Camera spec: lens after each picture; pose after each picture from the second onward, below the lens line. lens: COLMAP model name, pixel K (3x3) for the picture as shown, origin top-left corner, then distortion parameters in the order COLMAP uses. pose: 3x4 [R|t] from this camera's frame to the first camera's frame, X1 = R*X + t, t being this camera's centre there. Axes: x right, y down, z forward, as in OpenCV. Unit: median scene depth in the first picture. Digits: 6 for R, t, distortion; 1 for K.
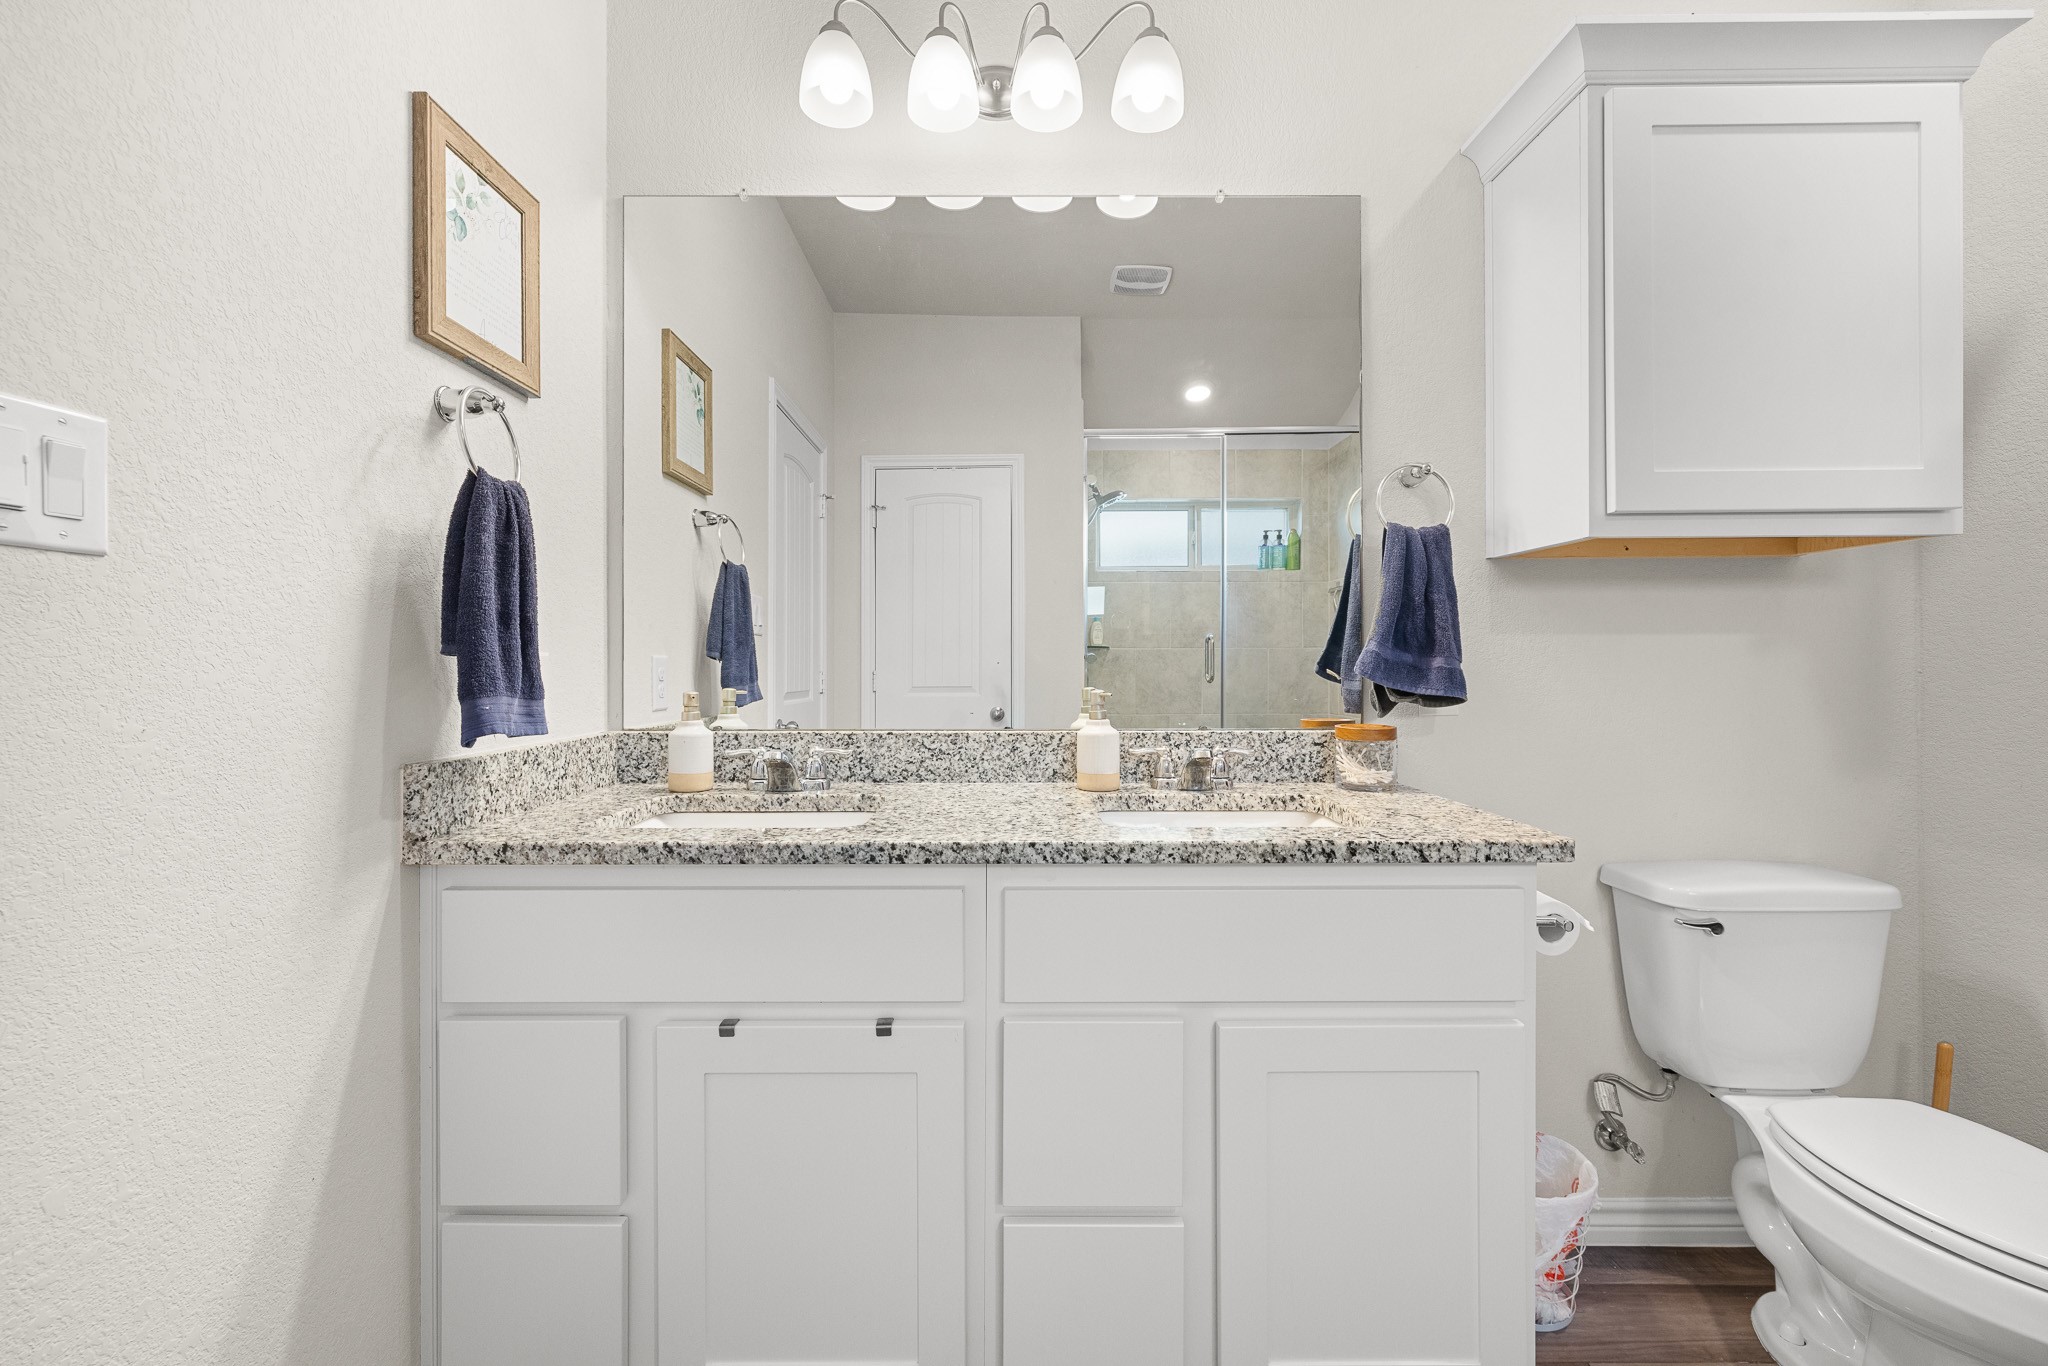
lens RADIAL K [[858.6, 0, 991.4], [0, 858.6, 662.4], [0, 0, 1]] dist [-0.000846, -0.000388]
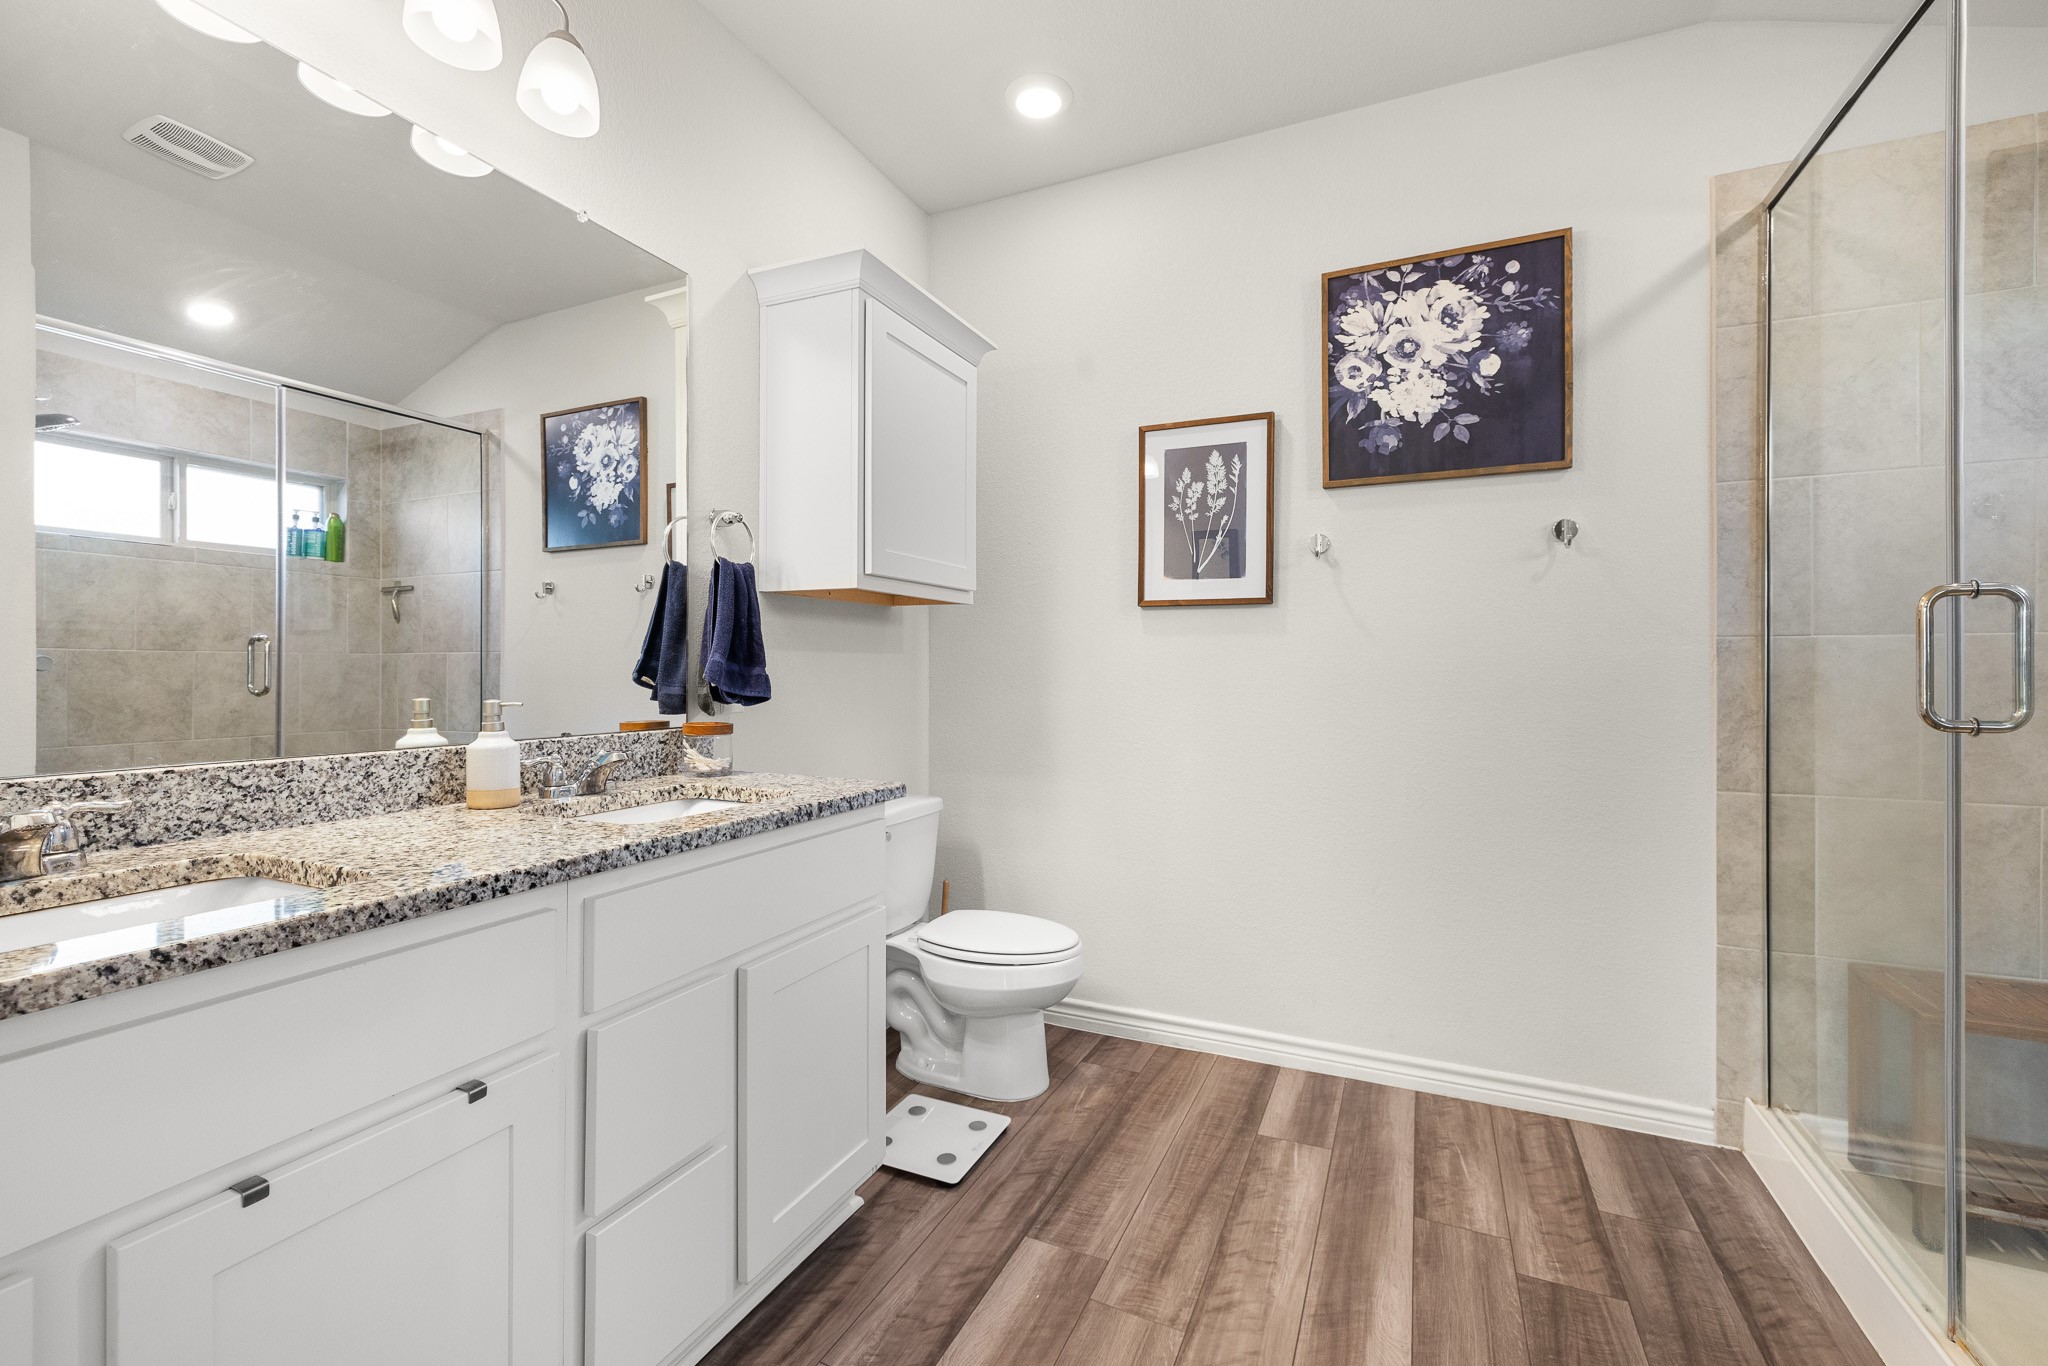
lens RADIAL K [[856.6, 0, 1024.0], [0, 856.6, 683.0], [0, 0, 1]] dist [-0.000274, 0.000061]
pose [[0.404691, -0.008167, 0.914417, -0.497057], [-0.004314, 0.999932, 0.010841, 0.002357], [-0.914443, -0.008332, 0.404628, 0.110697]]
